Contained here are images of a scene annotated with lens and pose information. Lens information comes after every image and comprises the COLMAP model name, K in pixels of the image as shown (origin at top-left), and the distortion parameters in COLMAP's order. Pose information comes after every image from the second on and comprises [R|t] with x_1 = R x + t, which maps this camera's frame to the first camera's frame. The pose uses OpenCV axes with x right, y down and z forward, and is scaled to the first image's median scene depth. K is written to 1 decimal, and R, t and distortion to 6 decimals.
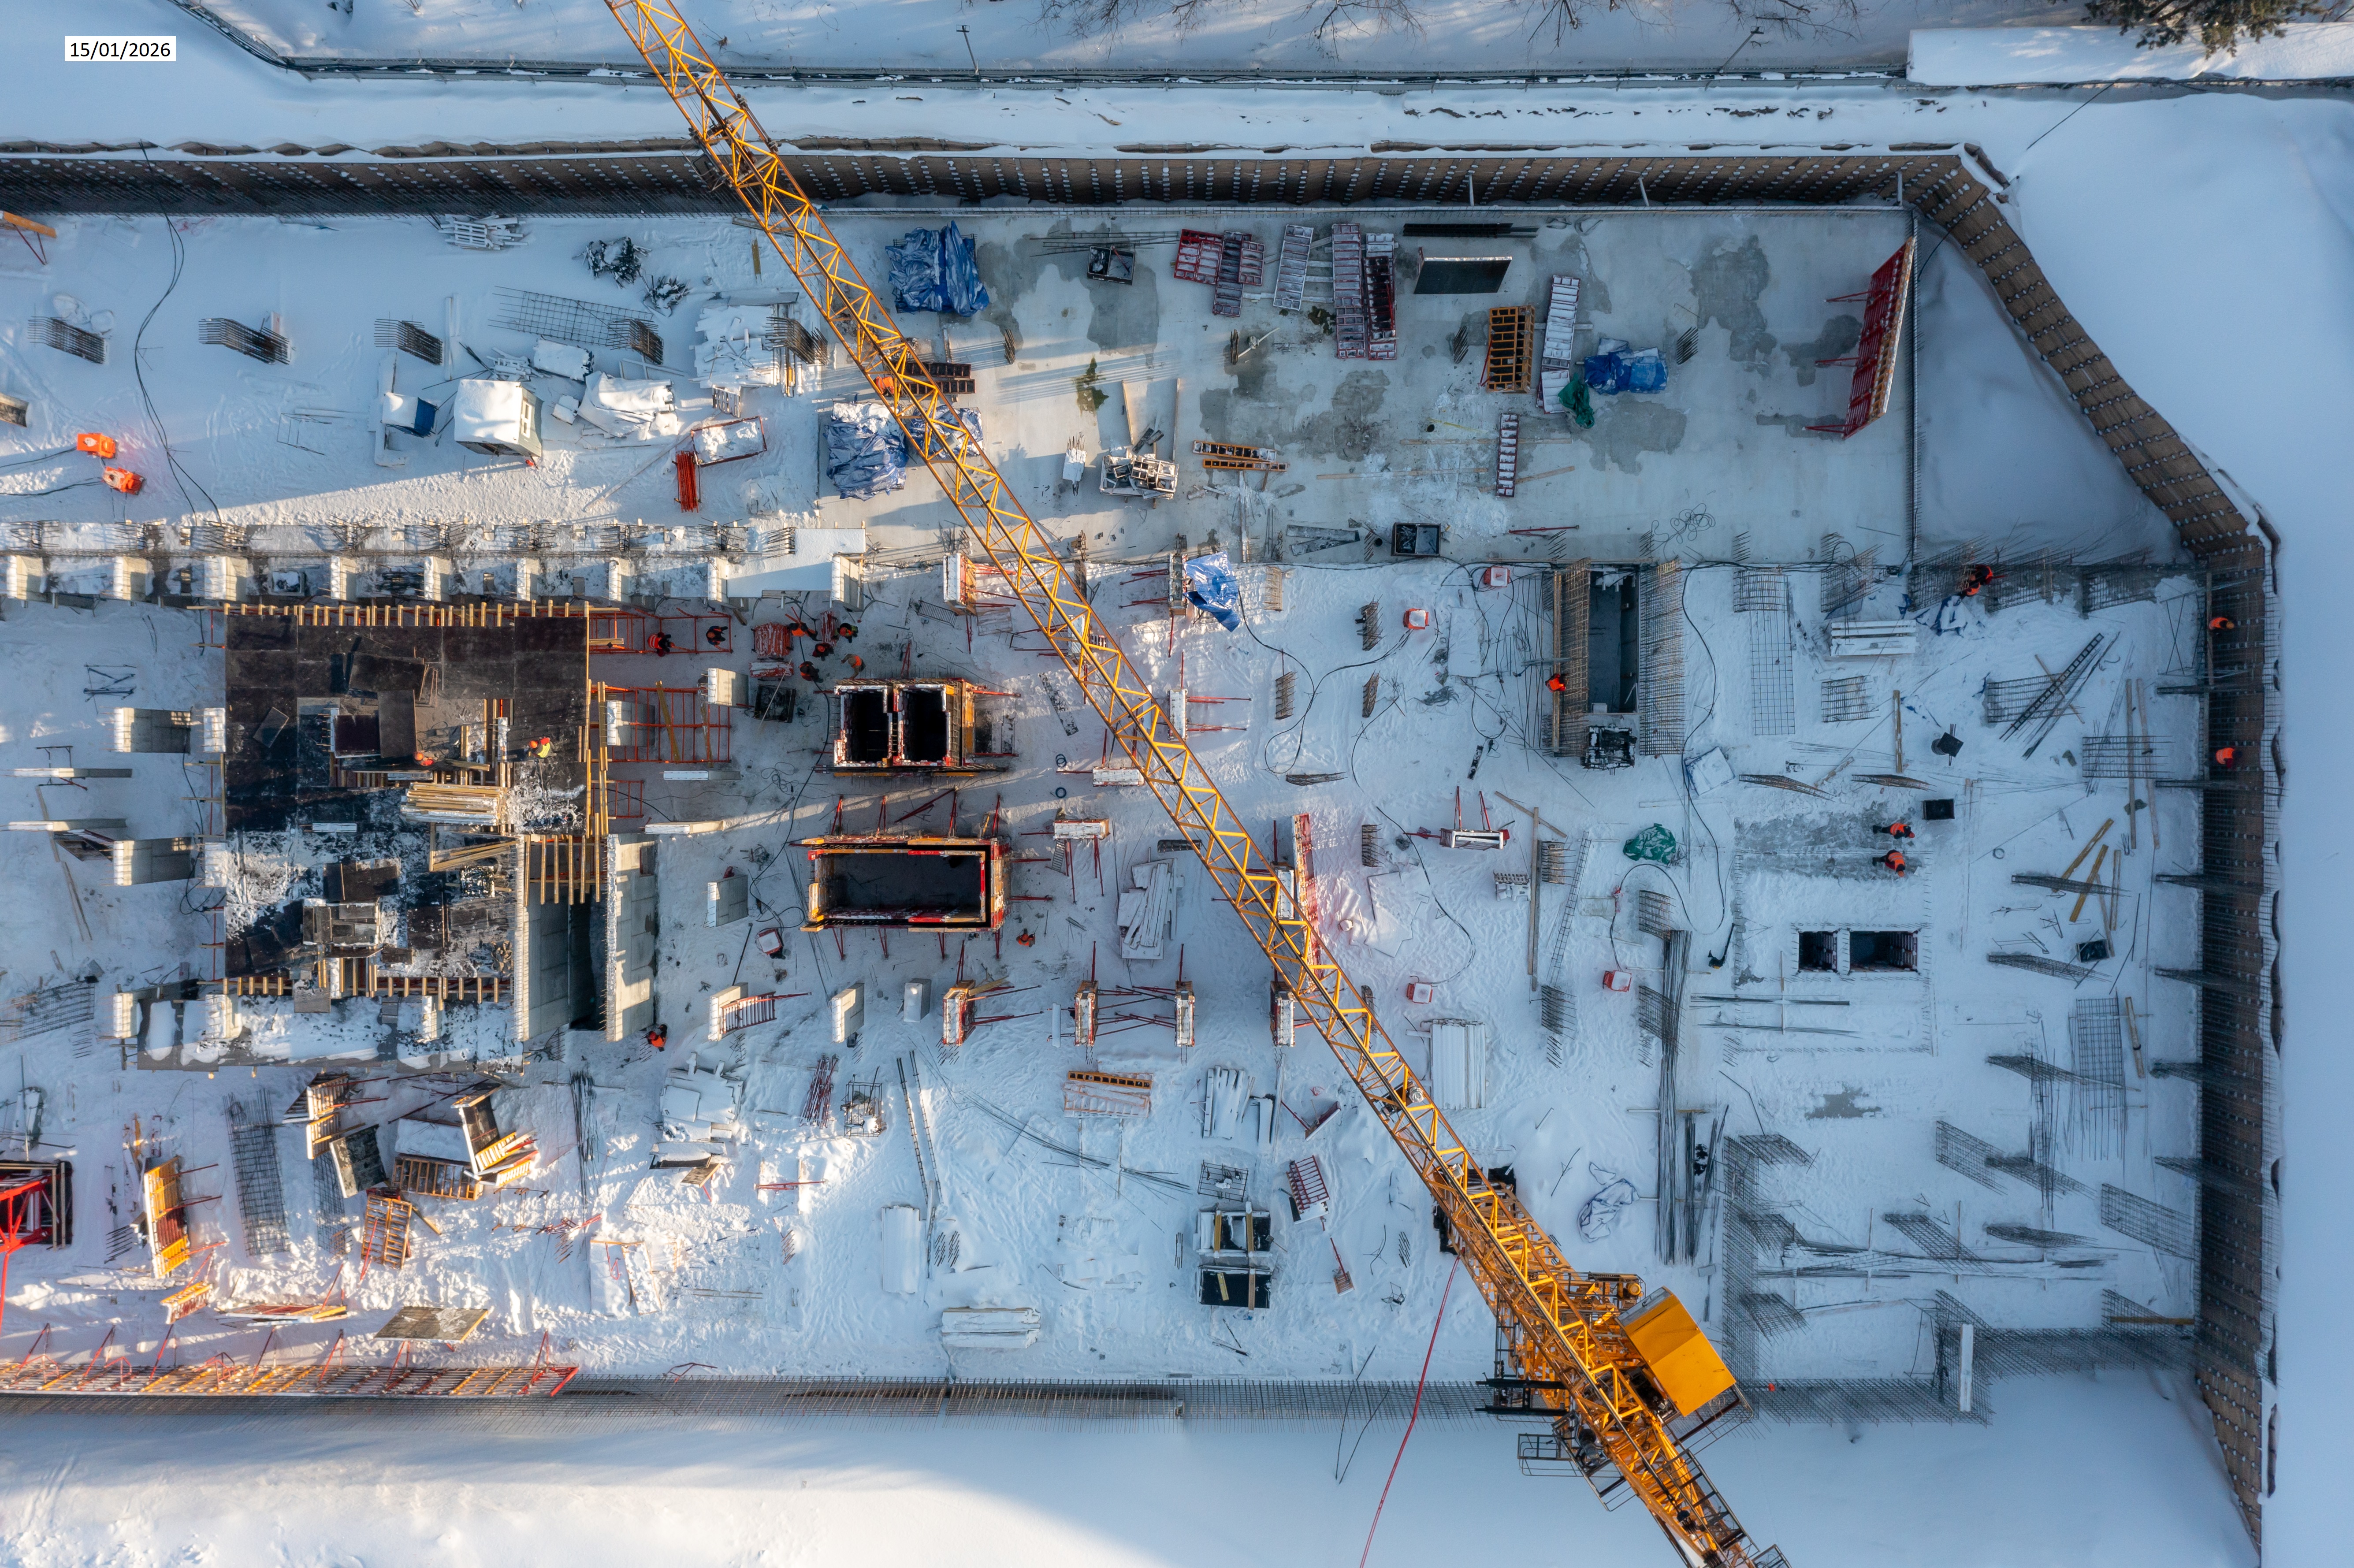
lens RADIAL K [[1904.1, 0, 1183.3], [0, 1904.1, 765.7], [0, 0, 1]] dist [0.009150, 0.009406]
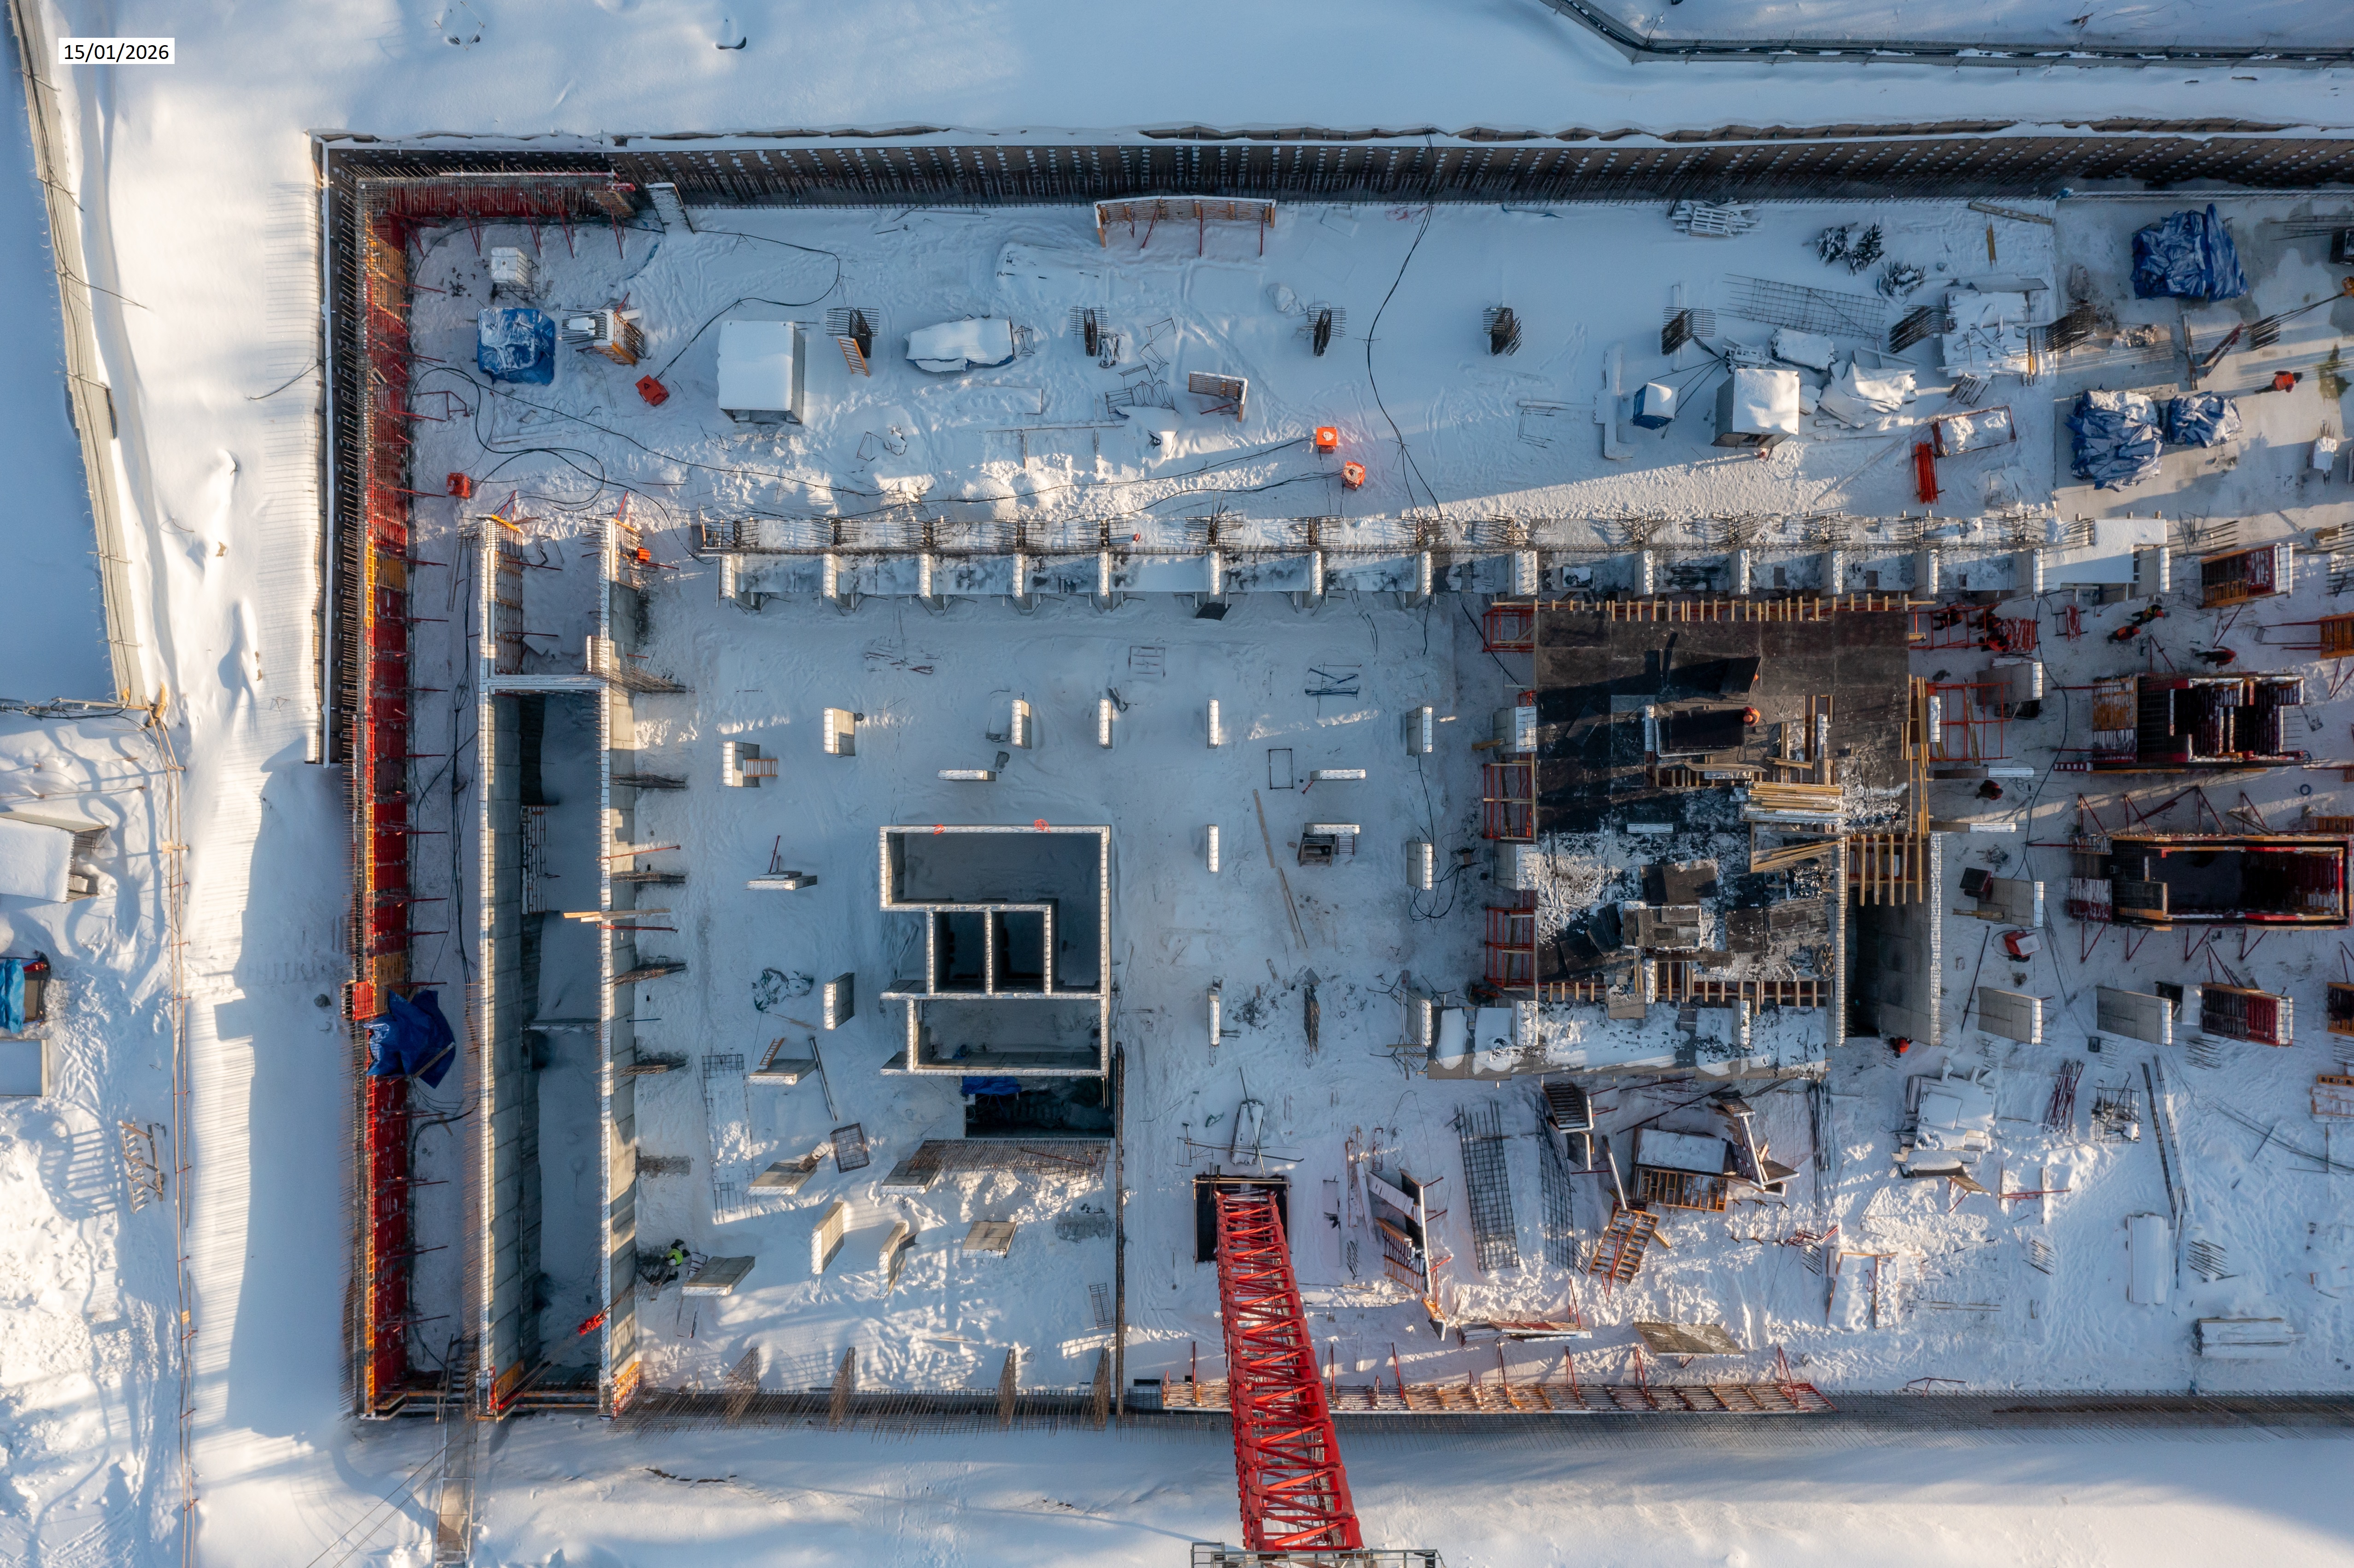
lens RADIAL K [[1972.6, 0, 1177.0], [0, 1972.6, 784.0], [0, 0, 1]] dist [0.003693, 0.002301]
pose [[0.999840, -0.006858, 0.016540, -0.665925], [0.006912, 0.999971, -0.003186, 0.010697], [-0.016518, 0.003300, 0.999858, -0.002896]]
